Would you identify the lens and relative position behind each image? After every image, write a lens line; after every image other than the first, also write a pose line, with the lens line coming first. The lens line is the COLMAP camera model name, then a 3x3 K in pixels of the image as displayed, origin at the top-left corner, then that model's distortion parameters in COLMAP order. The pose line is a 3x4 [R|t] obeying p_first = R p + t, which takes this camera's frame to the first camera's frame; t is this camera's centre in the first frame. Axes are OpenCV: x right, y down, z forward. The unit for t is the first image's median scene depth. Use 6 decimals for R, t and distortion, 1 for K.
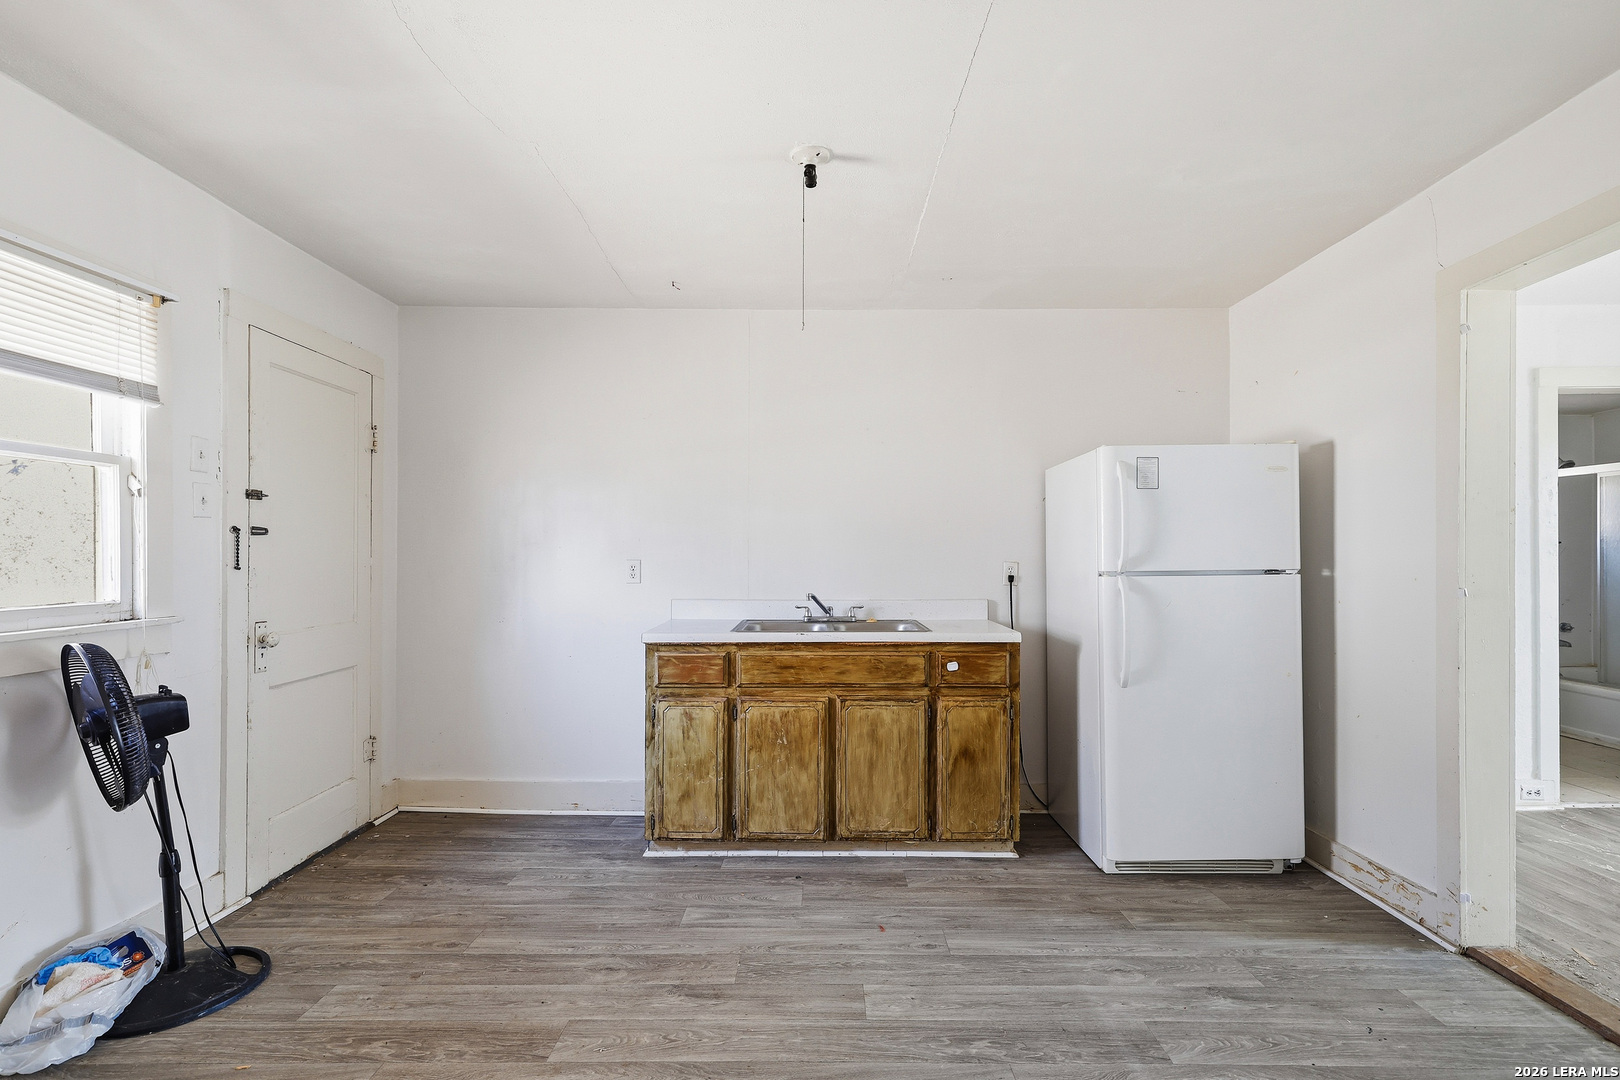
lens RADIAL K [[756.0, 0, 810.0], [0, 756.0, 540.0], [0, 0, 1]] dist [0.000881, 0.000746]
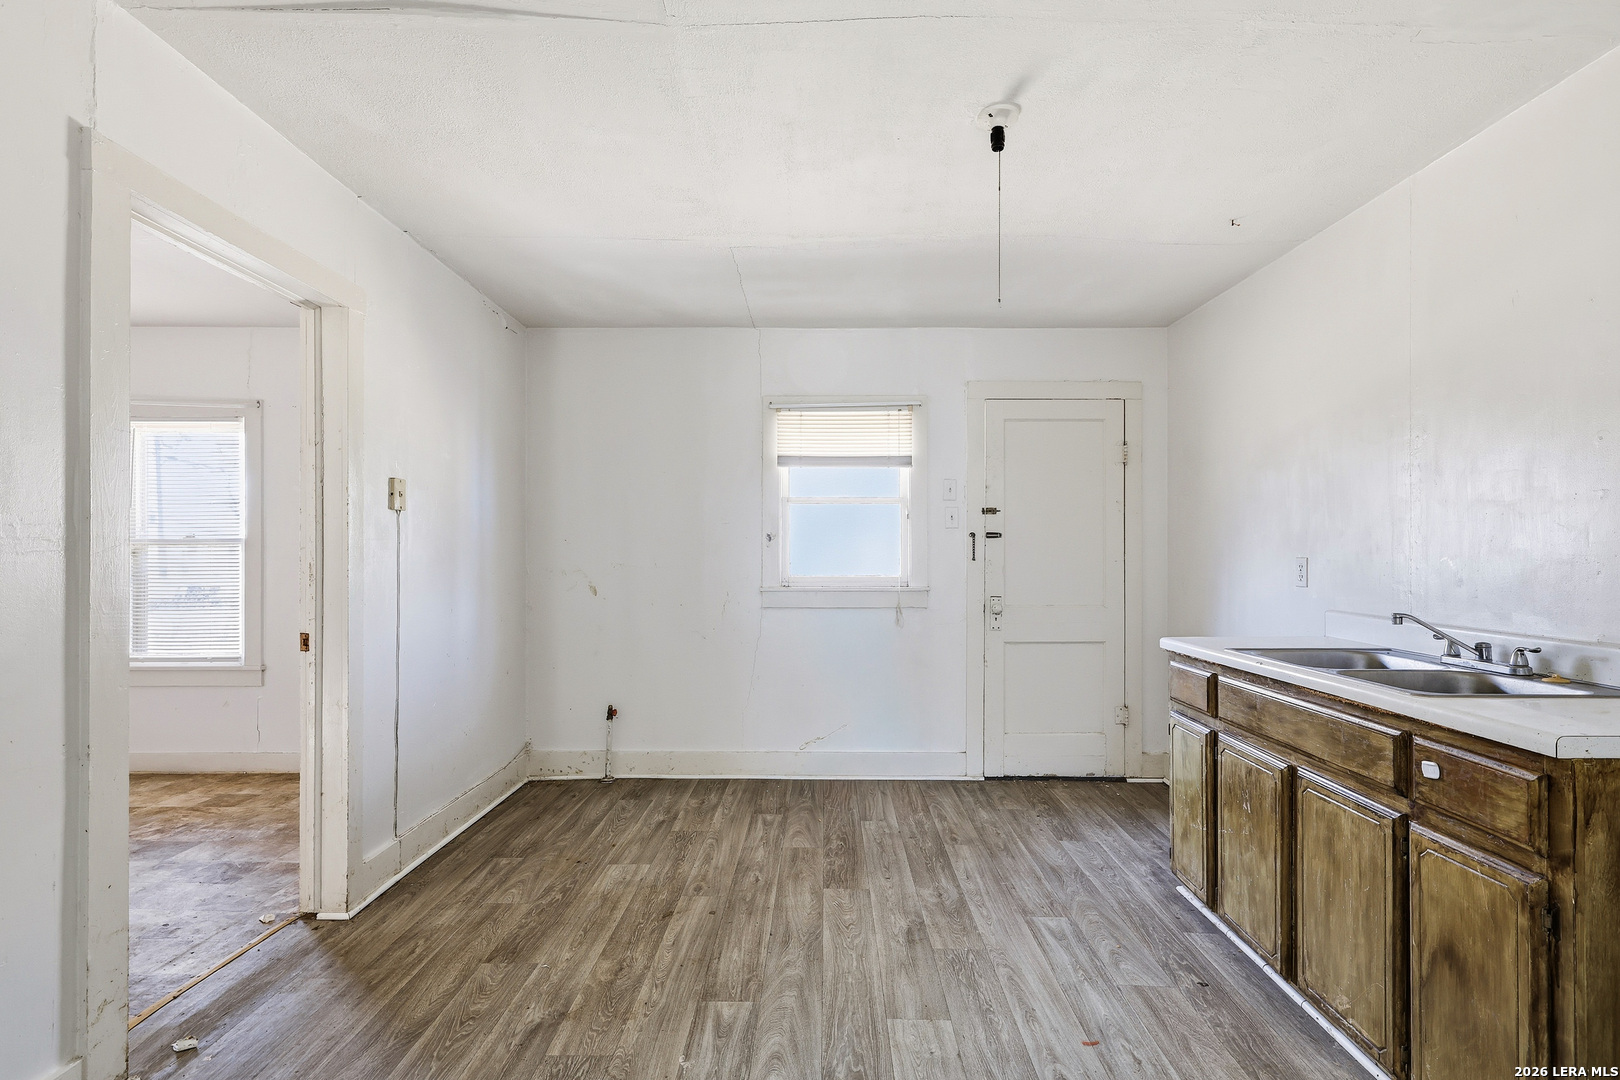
lens RADIAL K [[751.8, 0, 810.0], [0, 751.8, 540.0], [0, 0, 1]] dist [0.000328, -0.000214]
pose [[0.007944, -0.016750, -0.999828, 0.693203], [0.017049, 0.999717, -0.016613, 0.014879], [0.999823, -0.016914, 0.008227, 0.586564]]
